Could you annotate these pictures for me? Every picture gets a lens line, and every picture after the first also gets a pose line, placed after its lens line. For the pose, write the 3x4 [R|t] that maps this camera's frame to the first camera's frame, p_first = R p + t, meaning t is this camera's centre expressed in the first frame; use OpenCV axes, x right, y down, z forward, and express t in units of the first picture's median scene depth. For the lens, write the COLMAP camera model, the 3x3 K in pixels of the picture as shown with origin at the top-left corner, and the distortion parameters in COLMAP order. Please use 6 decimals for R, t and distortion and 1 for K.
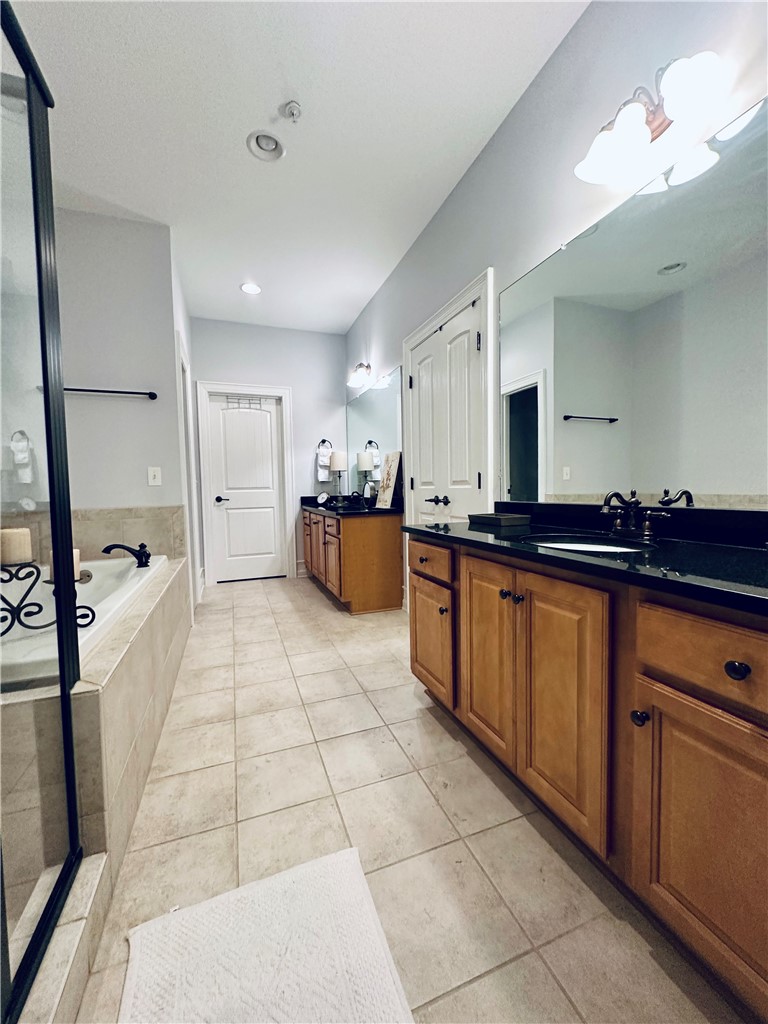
lens RADIAL K [[407.9, 0, 384.2], [0, 407.9, 510.5], [0, 0, 1]] dist [-0.002376, 0.000834]
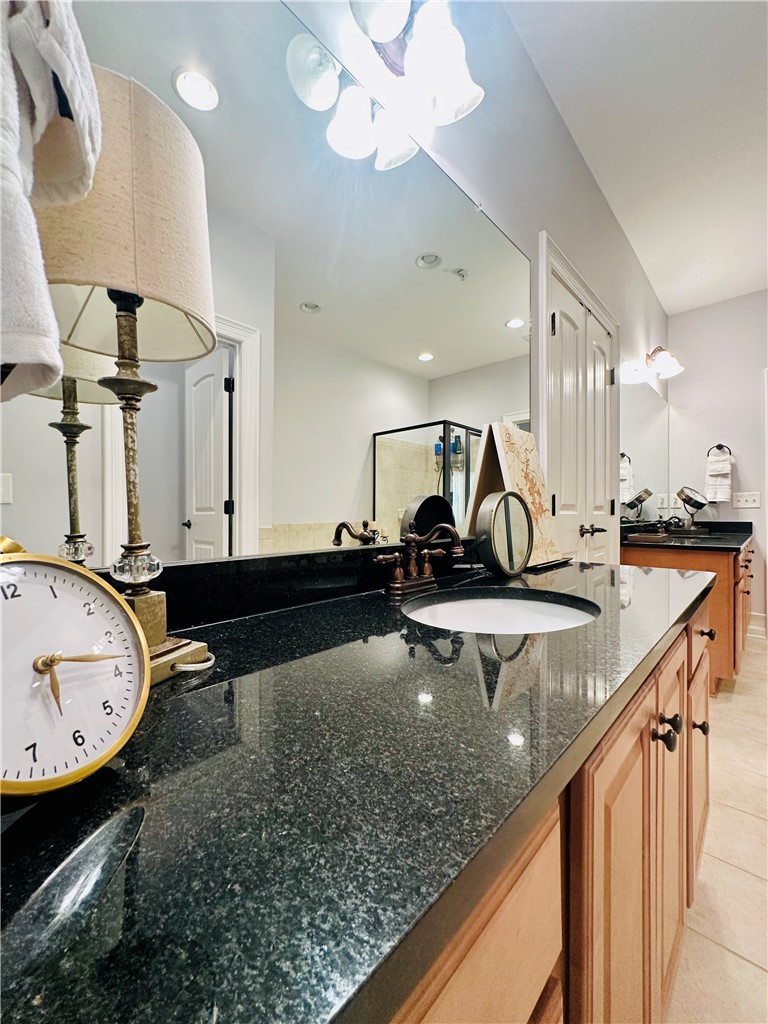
lens RADIAL K [[407.9, 0, 384.2], [0, 407.9, 510.5], [0, 0, 1]] dist [-0.002376, 0.000834]
pose [[-0.431213, 0.020244, 0.902023, -0.405187], [0.058085, 0.998297, 0.005362, -0.092434], [-0.900379, 0.054706, -0.431654, 1.772954]]
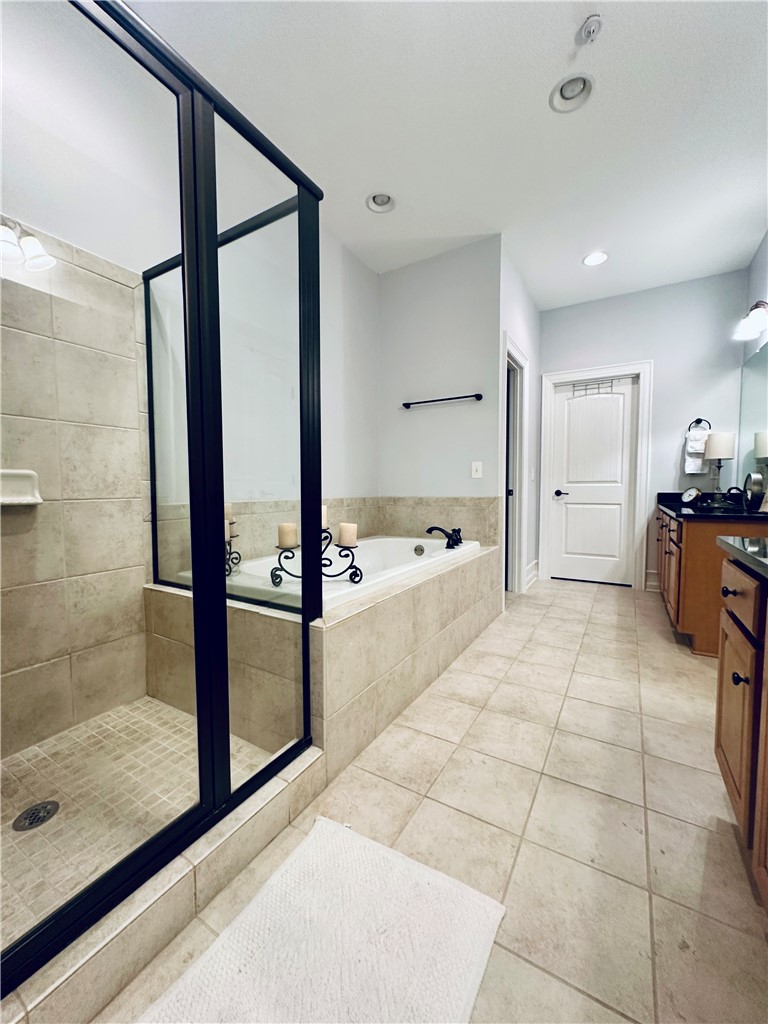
lens RADIAL K [[407.9, 0, 384.2], [0, 407.9, 510.5], [0, 0, 1]] dist [-0.002376, 0.000834]
pose [[0.620059, 0.060780, -0.782197, 0.170702], [-0.051228, 0.998004, 0.036939, -0.001296], [0.782881, 0.017166, 0.621935, 0.122910]]
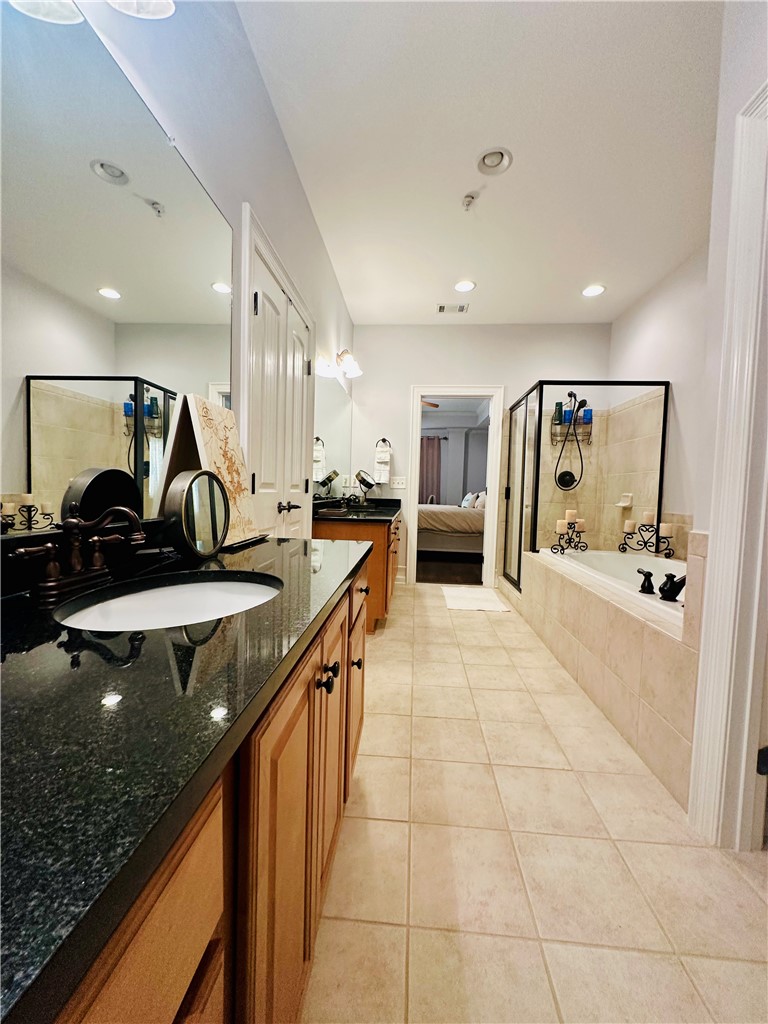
lens RADIAL K [[407.9, 0, 384.2], [0, 407.9, 510.5], [0, 0, 1]] dist [-0.002376, 0.000834]
pose [[-0.904798, -0.031081, 0.424705, -0.416311], [0.010921, 0.995311, 0.096107, -0.100289], [-0.425701, 0.091595, -0.900216, 1.763973]]
